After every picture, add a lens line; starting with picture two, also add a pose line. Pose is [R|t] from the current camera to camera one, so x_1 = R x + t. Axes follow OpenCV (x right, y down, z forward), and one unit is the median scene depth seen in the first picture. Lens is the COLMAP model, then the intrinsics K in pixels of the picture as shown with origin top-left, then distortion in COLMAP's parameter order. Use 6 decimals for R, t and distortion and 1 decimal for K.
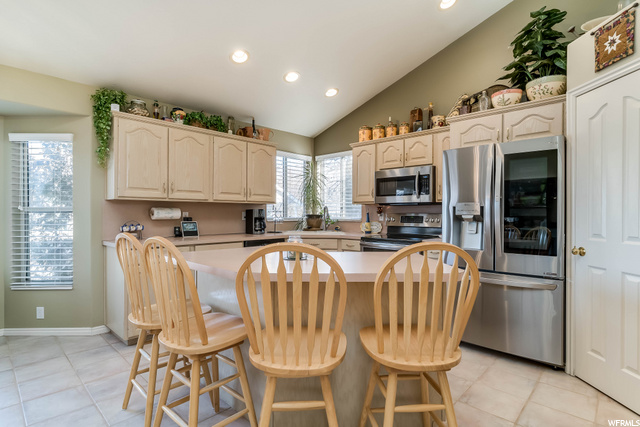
lens RADIAL K [[328.3, 0, 315.6], [0, 328.3, 215.1], [0, 0, 1]] dist [-0.000537, 0.000984]
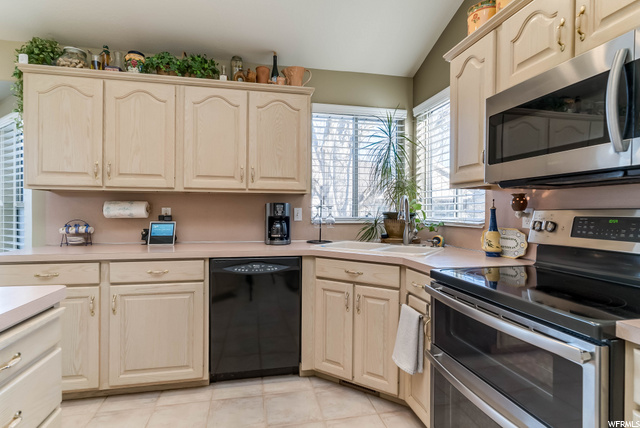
lens RADIAL K [[328.3, 0, 315.6], [0, 328.3, 215.6], [0, 0, 1]] dist [-0.000537, 0.000984]
pose [[0.827495, 0.010048, -0.561383, 0.264511], [-0.005632, 0.999938, 0.009596, -0.001008], [0.561445, -0.004780, 0.827500, 0.655927]]
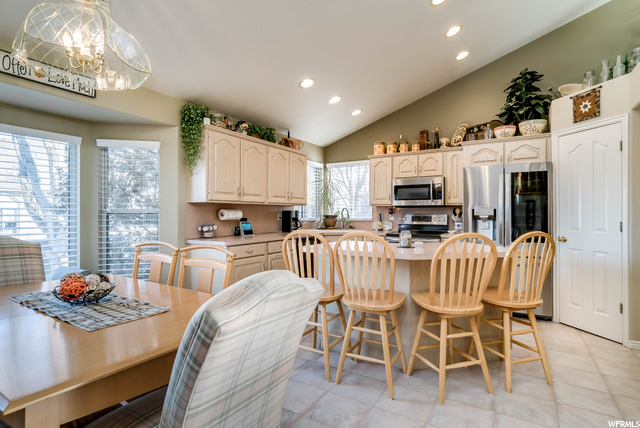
lens RADIAL K [[331.4, 0, 316.6], [0, 331.4, 212.9], [0, 0, 1]] dist [0.000366, -0.000327]
pose [[0.976789, -0.001039, 0.214202, -0.412396], [0.002613, 0.999972, -0.007067, -0.001829], [-0.214188, 0.007463, 0.976764, -0.164059]]
